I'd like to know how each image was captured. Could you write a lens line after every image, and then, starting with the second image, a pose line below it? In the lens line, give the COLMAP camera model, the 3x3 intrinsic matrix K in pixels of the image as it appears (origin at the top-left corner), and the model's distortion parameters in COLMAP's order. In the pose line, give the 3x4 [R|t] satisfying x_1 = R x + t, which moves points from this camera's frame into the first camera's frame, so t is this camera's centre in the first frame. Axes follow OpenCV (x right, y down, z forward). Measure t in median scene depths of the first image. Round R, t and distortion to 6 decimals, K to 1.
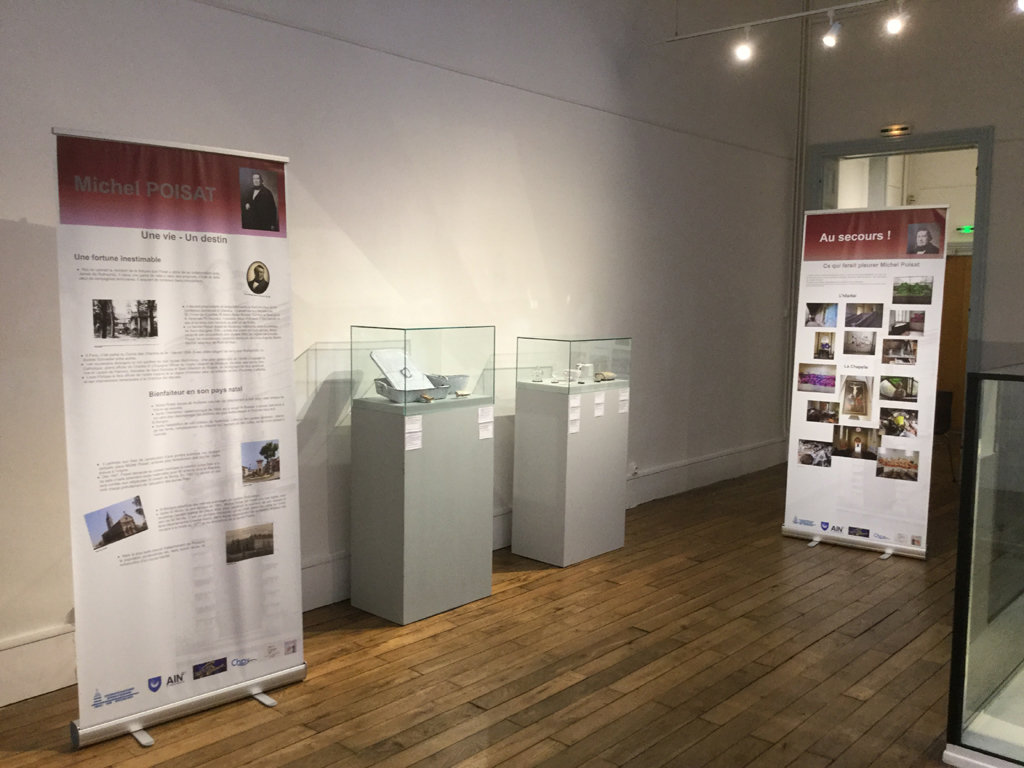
lens RADIAL K [[939.3, 0, 515.1], [0, 939.3, 384.9], [0, 0, 1]] dist [0.080973, -0.059524]
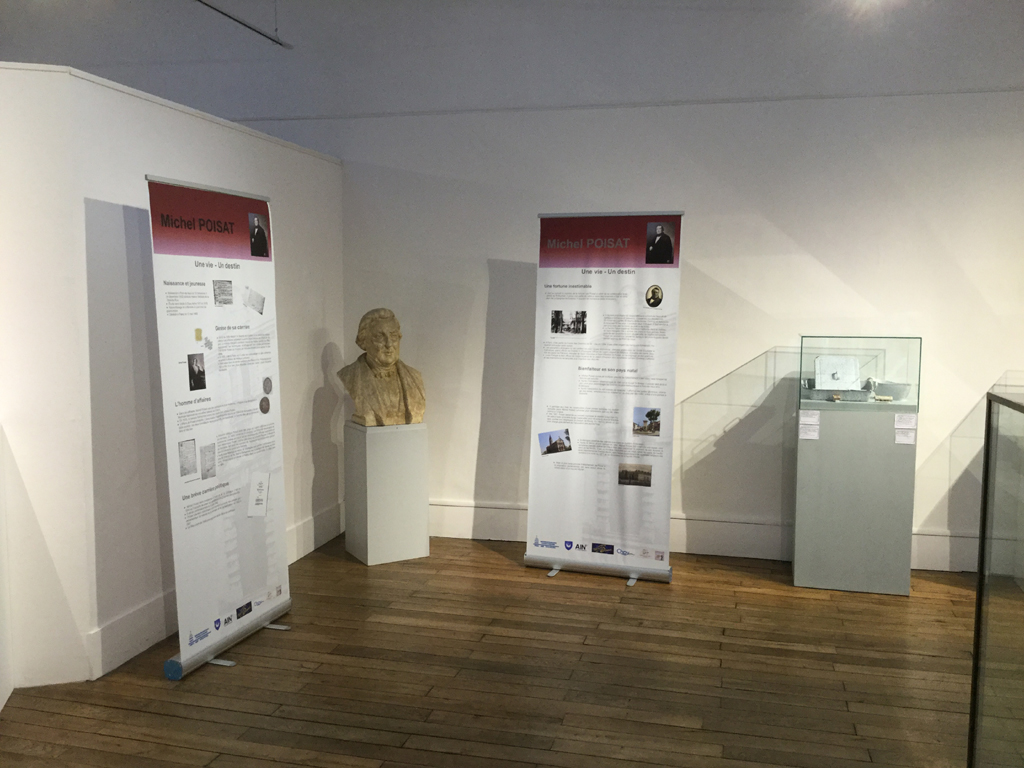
lens RADIAL K [[939.3, 0, 512.2], [0, 939.3, 383.2], [0, 0, 1]] dist [0.080973, -0.059524]
pose [[0.449836, 0.073538, -0.890079, 0.959702], [-0.092172, 0.995105, 0.035633, -0.011252], [0.888342, 0.066012, 0.454412, 0.154293]]
